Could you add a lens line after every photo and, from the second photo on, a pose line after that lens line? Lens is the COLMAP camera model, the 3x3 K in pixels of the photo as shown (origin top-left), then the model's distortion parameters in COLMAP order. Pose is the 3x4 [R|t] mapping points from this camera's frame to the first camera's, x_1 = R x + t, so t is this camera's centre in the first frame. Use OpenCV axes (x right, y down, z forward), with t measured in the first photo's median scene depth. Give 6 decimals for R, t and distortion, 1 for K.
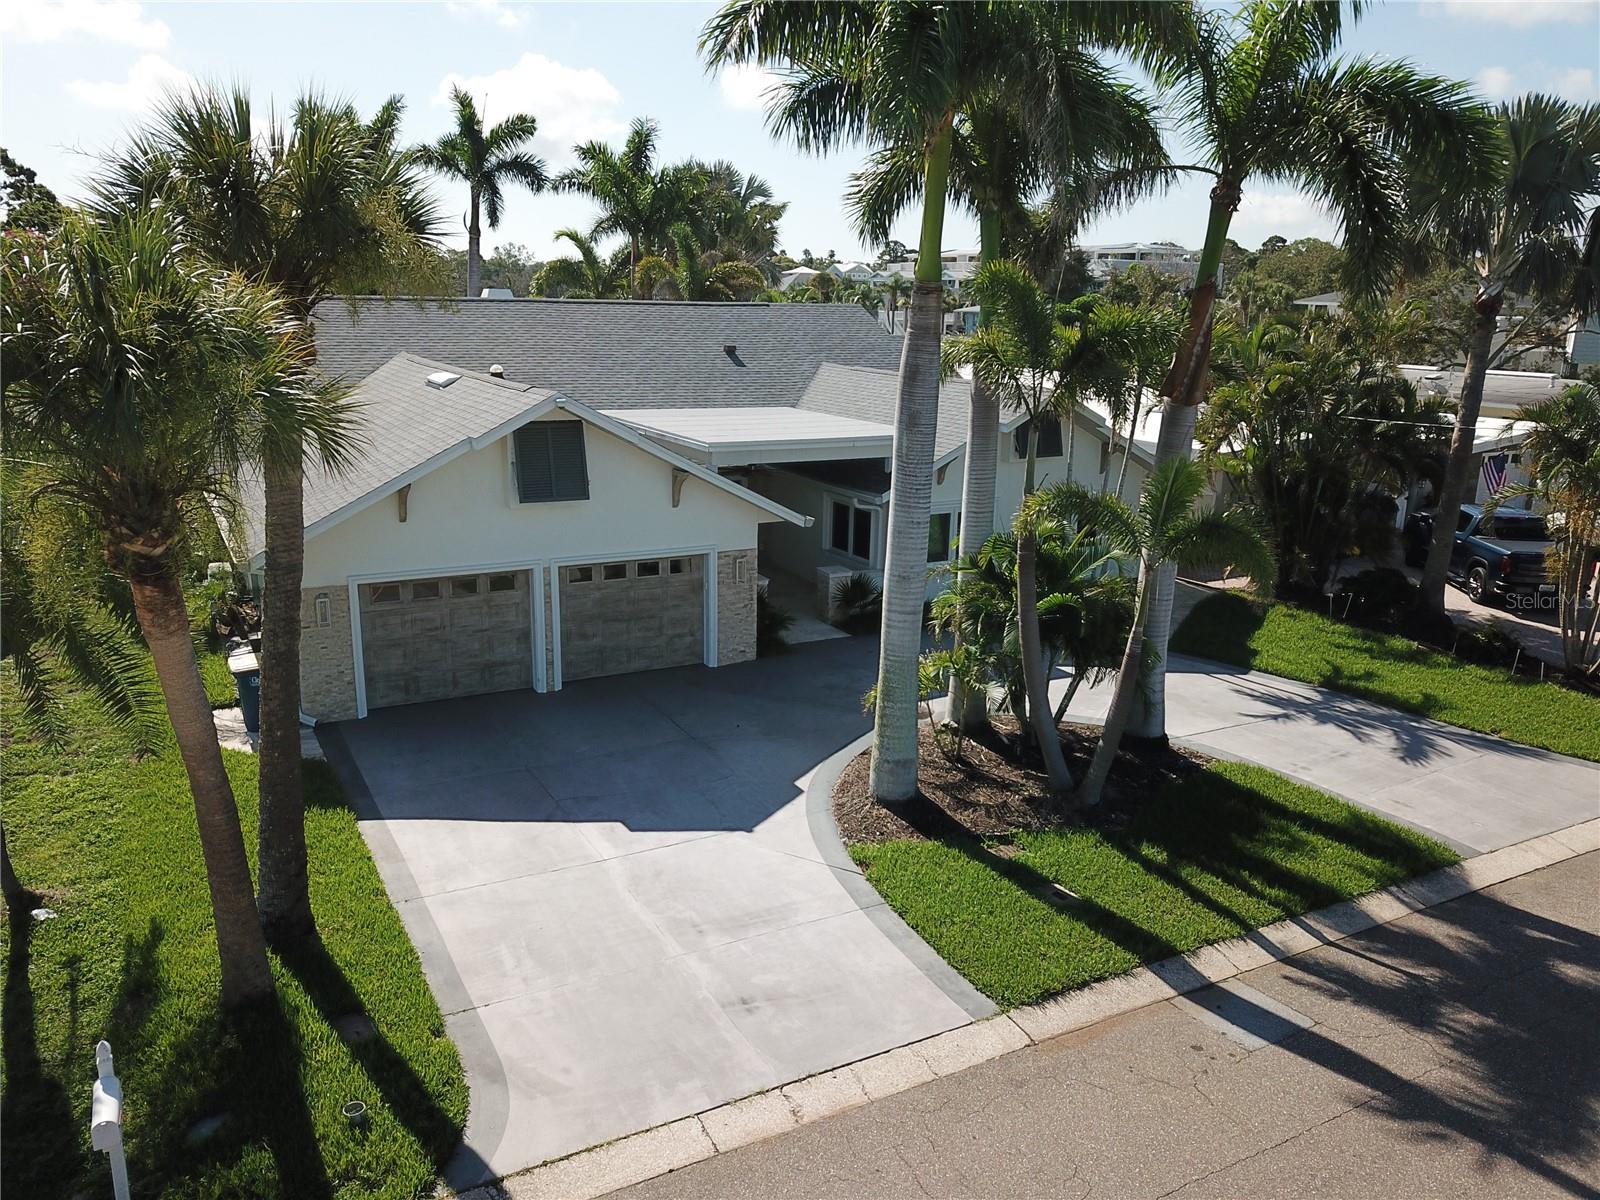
lens RADIAL K [[1208.7, 0, 800.0], [0, 1208.7, 600.0], [0, 0, 1]] dist [0.018896, -0.008850]
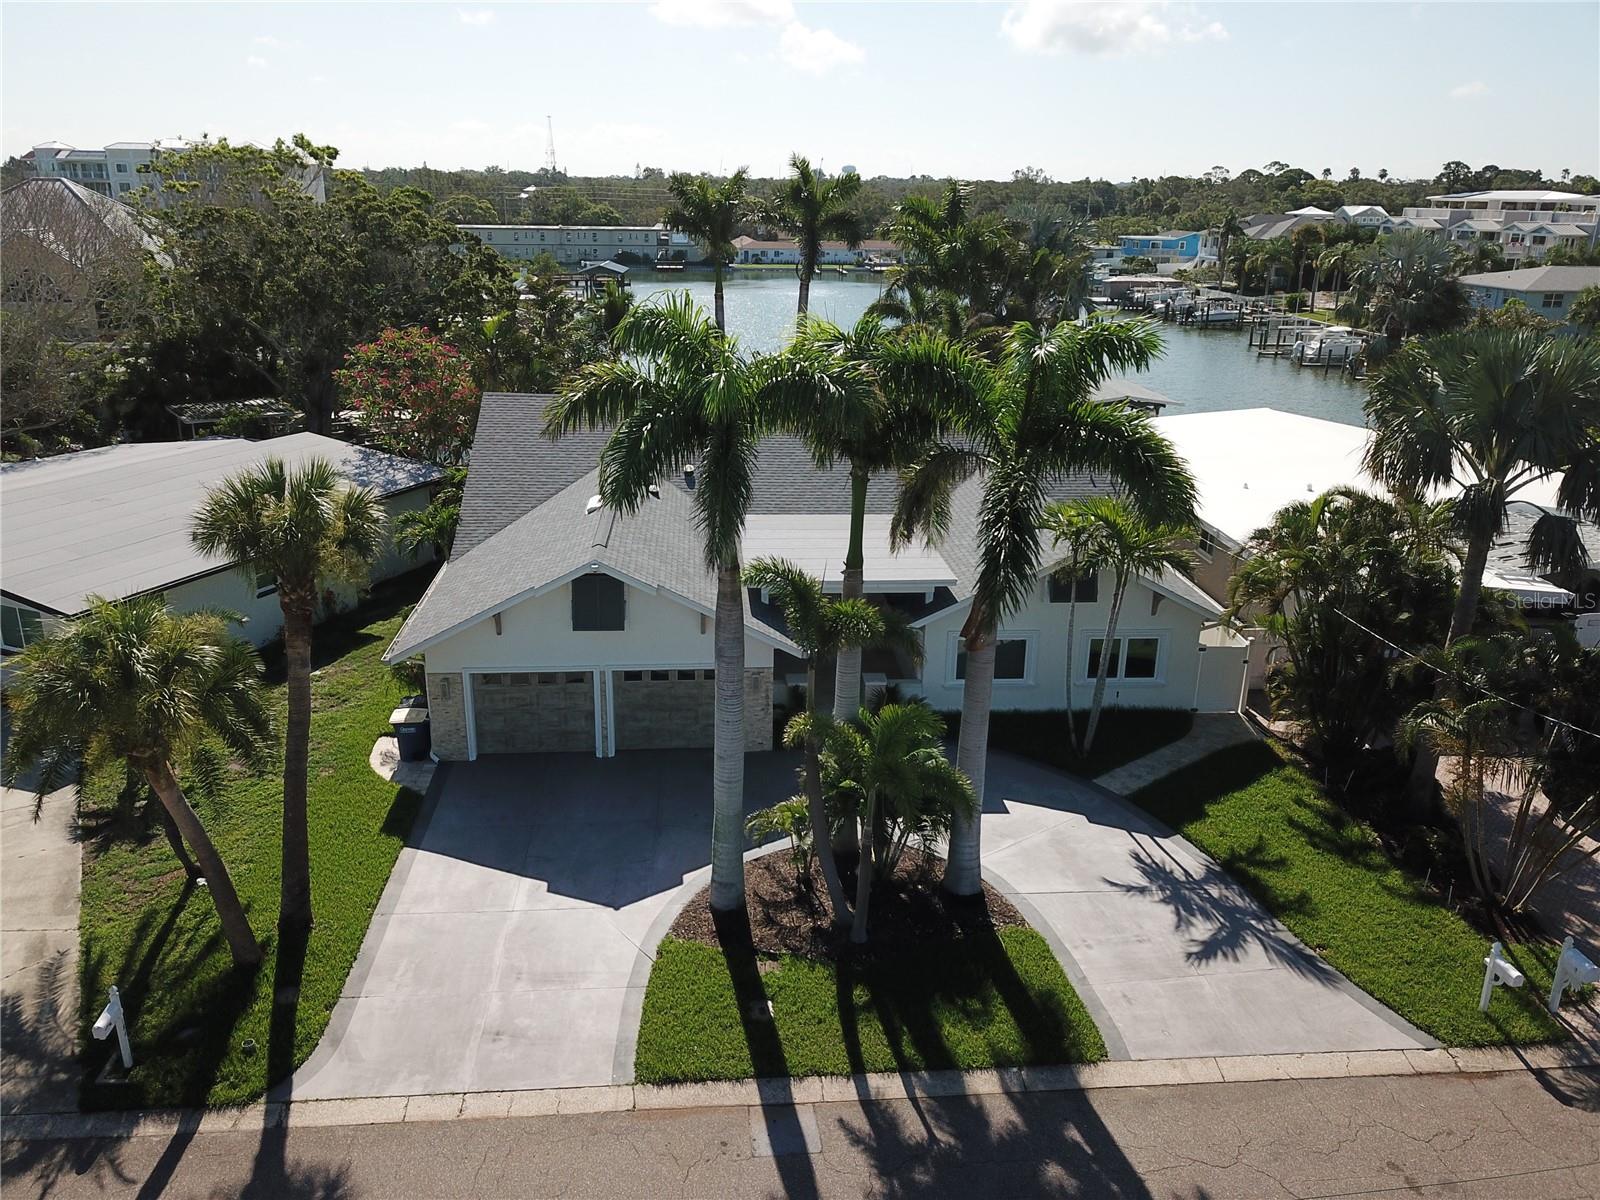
lens RADIAL K [[1208.7, 0, 800.0], [0, 1208.7, 600.0], [0, 0, 1]] dist [0.018896, -0.008850]
pose [[0.913270, 0.123338, -0.388234, 0.545696], [-0.095893, 0.991371, 0.089371, -0.263323], [0.395907, -0.044391, 0.917217, -0.183547]]
